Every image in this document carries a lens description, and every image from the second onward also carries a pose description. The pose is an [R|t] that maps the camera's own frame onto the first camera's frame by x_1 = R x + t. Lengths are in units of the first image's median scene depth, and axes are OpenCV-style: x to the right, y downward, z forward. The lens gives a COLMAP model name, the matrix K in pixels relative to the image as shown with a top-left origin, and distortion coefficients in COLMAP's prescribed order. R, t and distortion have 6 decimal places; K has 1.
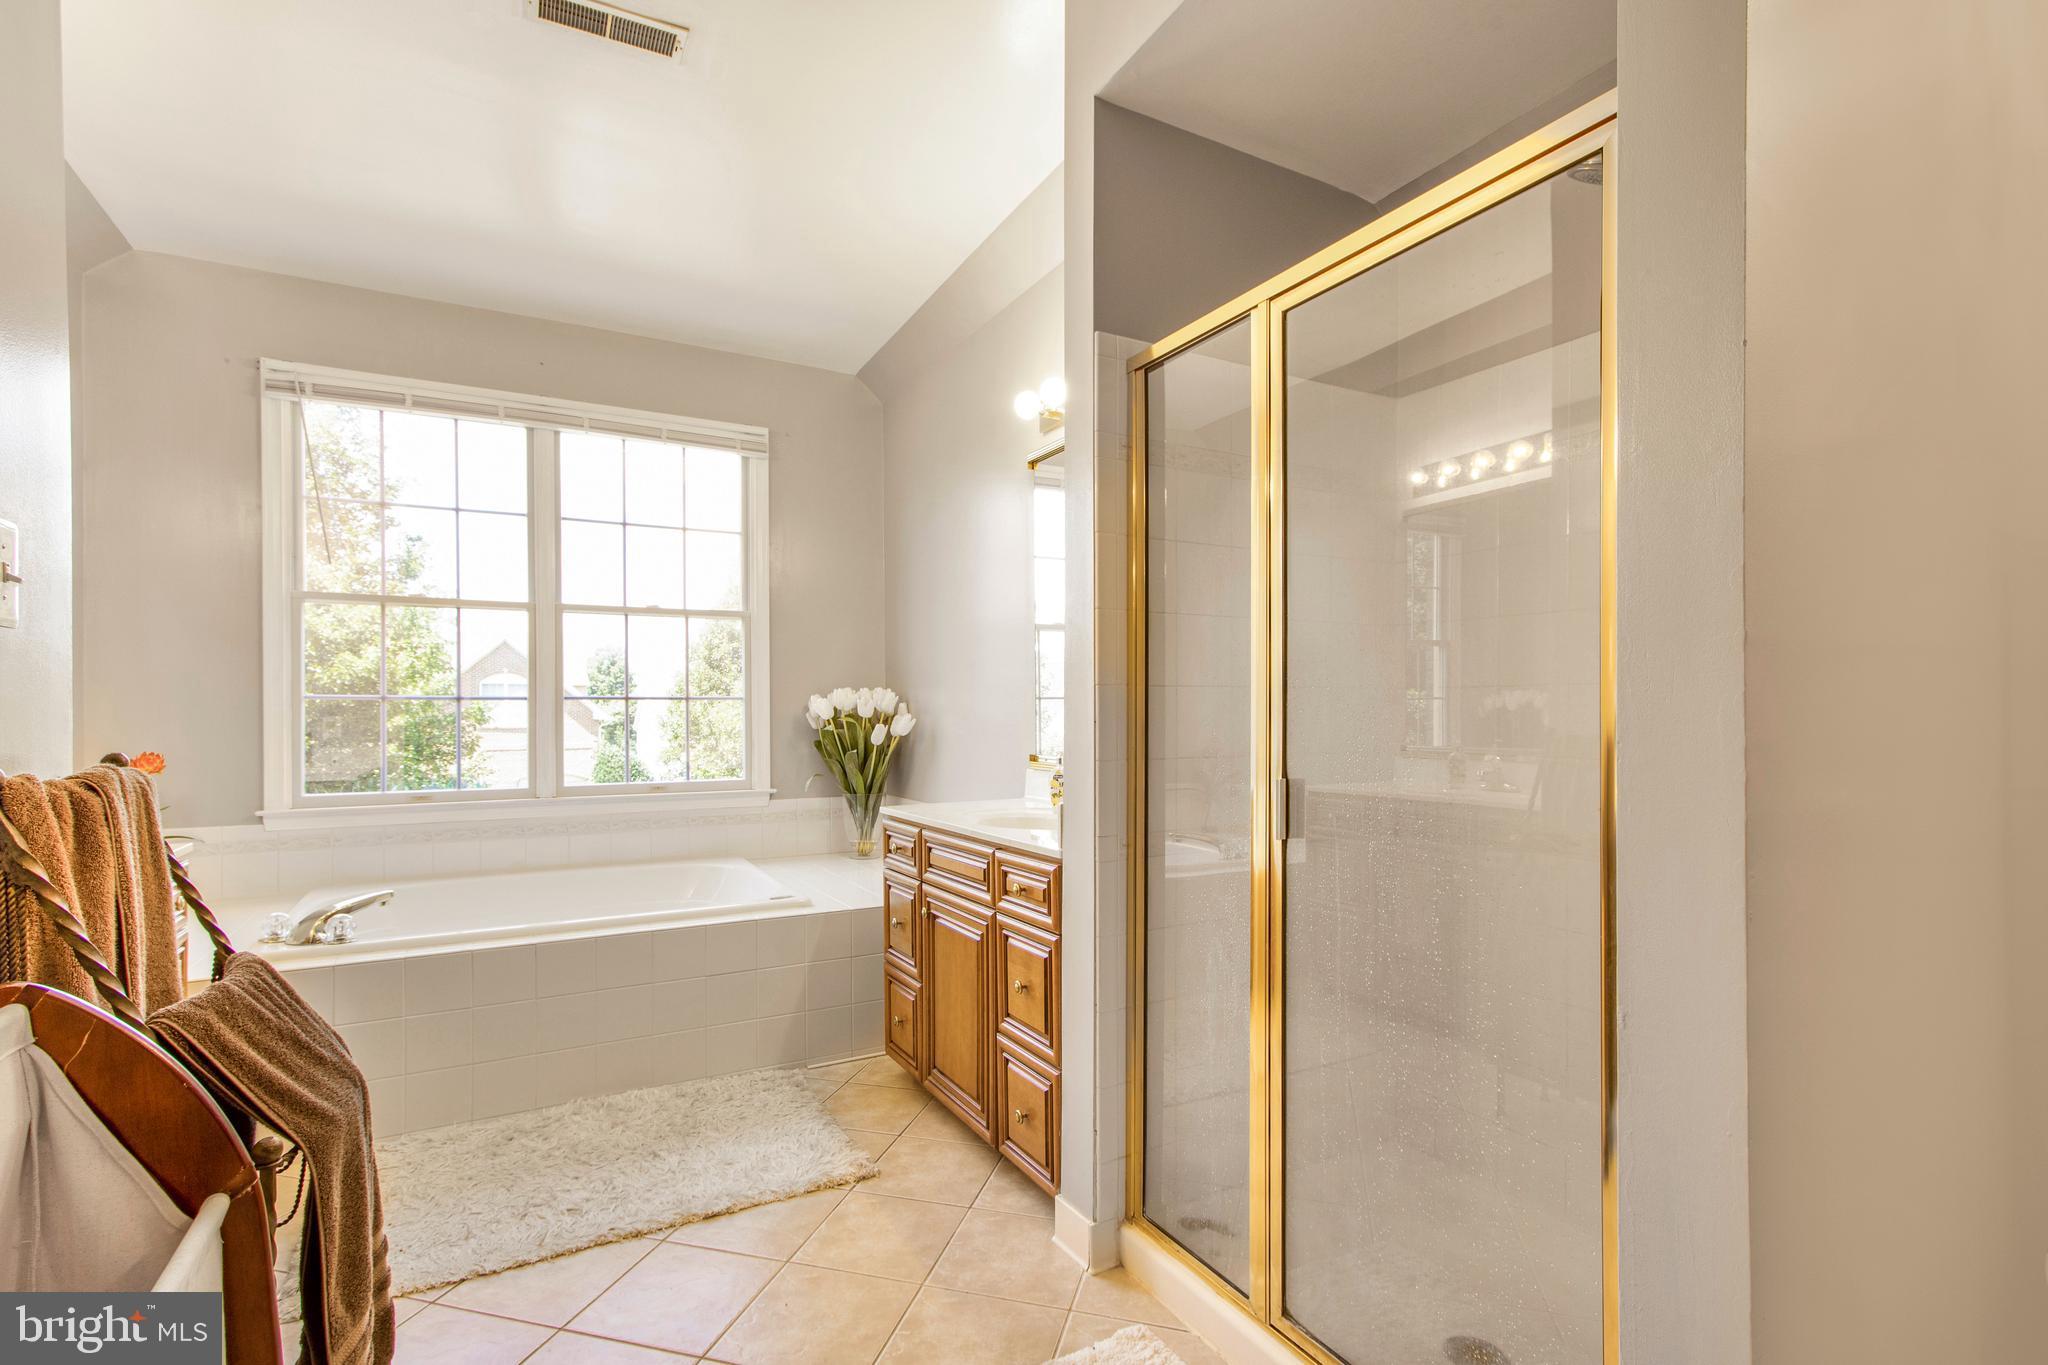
lens RADIAL K [[967.8, 0, 1026.7], [0, 967.8, 716.2], [0, 0, 1]] dist [-0.003930, 0.003004]
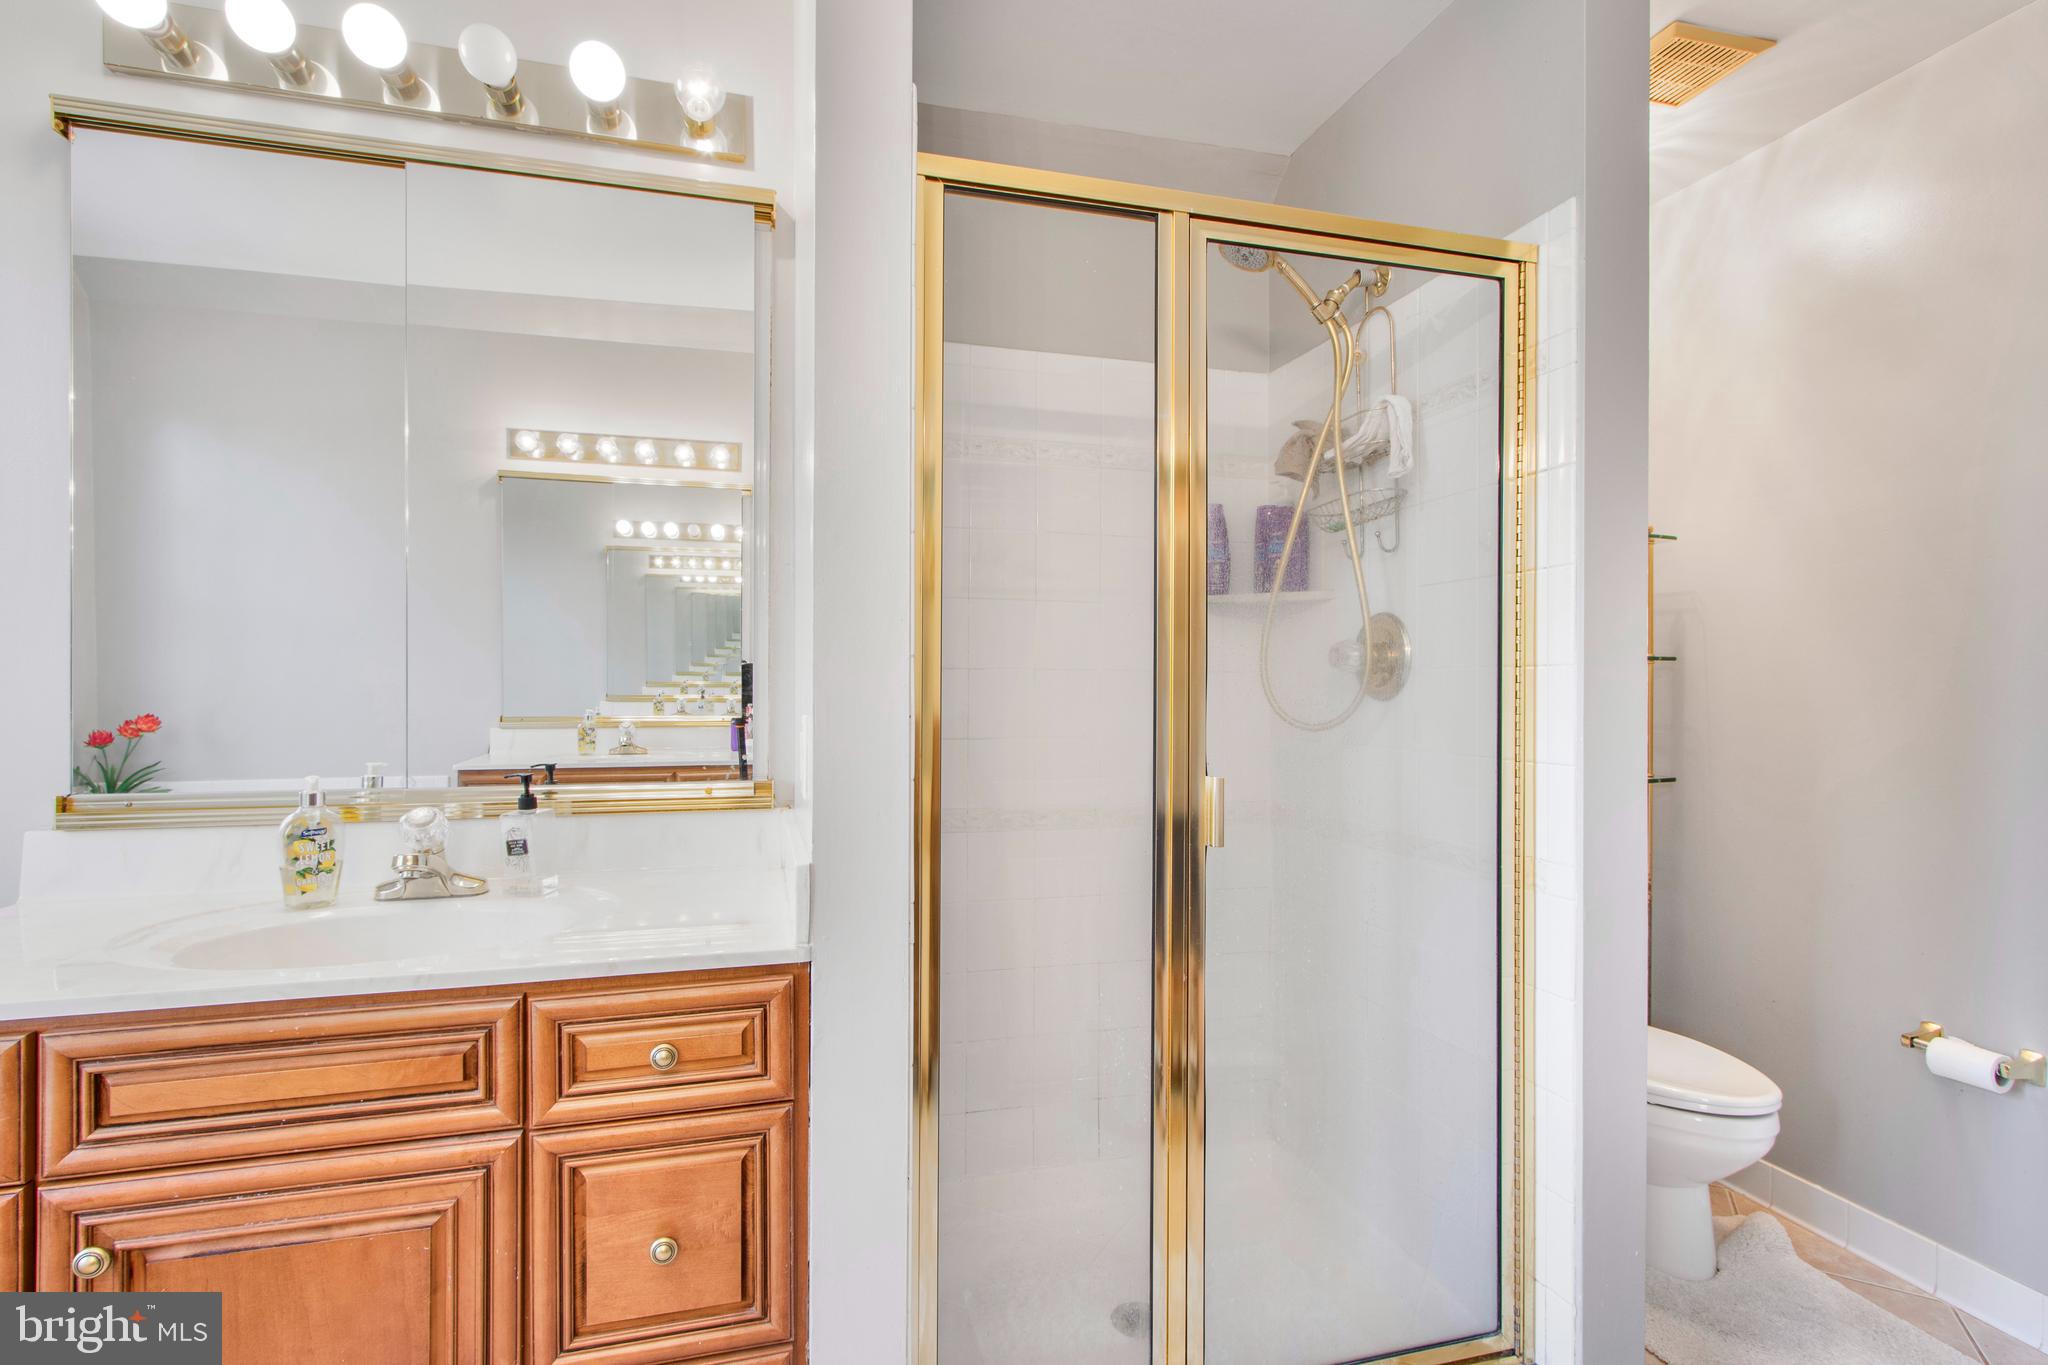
lens RADIAL K [[967.8, 0, 1022.2], [0, 967.8, 683.1], [0, 0, 1]] dist [-0.003930, 0.003004]
pose [[0.225371, 0.003730, 0.974266, -0.263388], [0.003019, 0.999985, -0.004526, -0.005923], [-0.974268, 0.003962, 0.225356, 0.409752]]
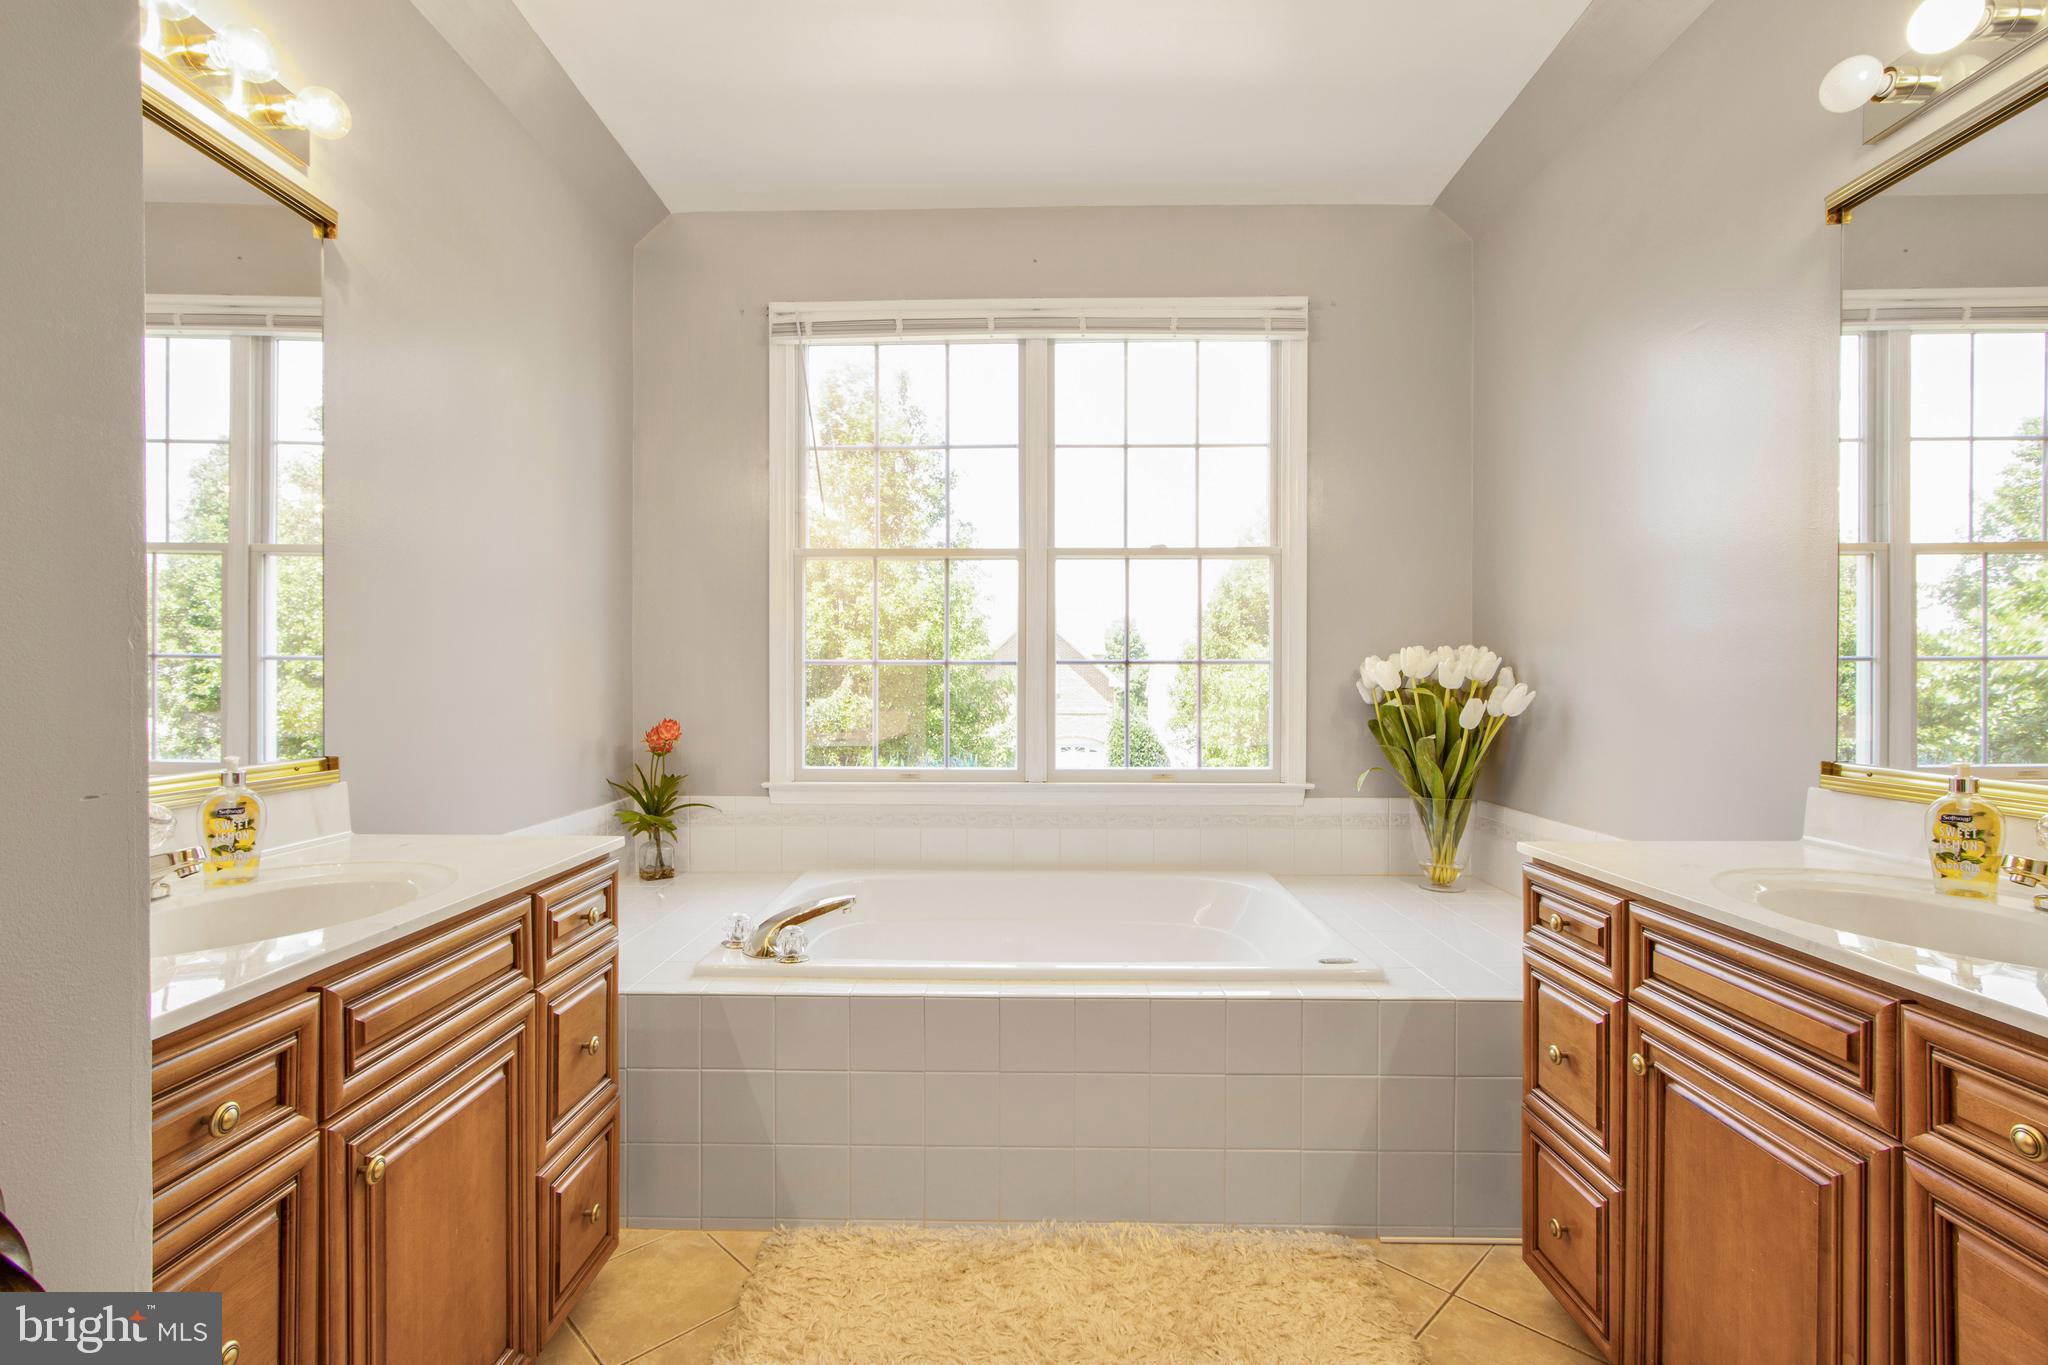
lens RADIAL K [[967.8, 0, 1020.3], [0, 967.8, 687.0], [0, 0, 1]] dist [-0.003930, 0.003004]
pose [[0.869553, 0.007099, -0.493789, -0.098798], [-0.006196, 0.999975, 0.003464, -0.000255], [0.493801, 0.000048, 0.869575, 0.270445]]
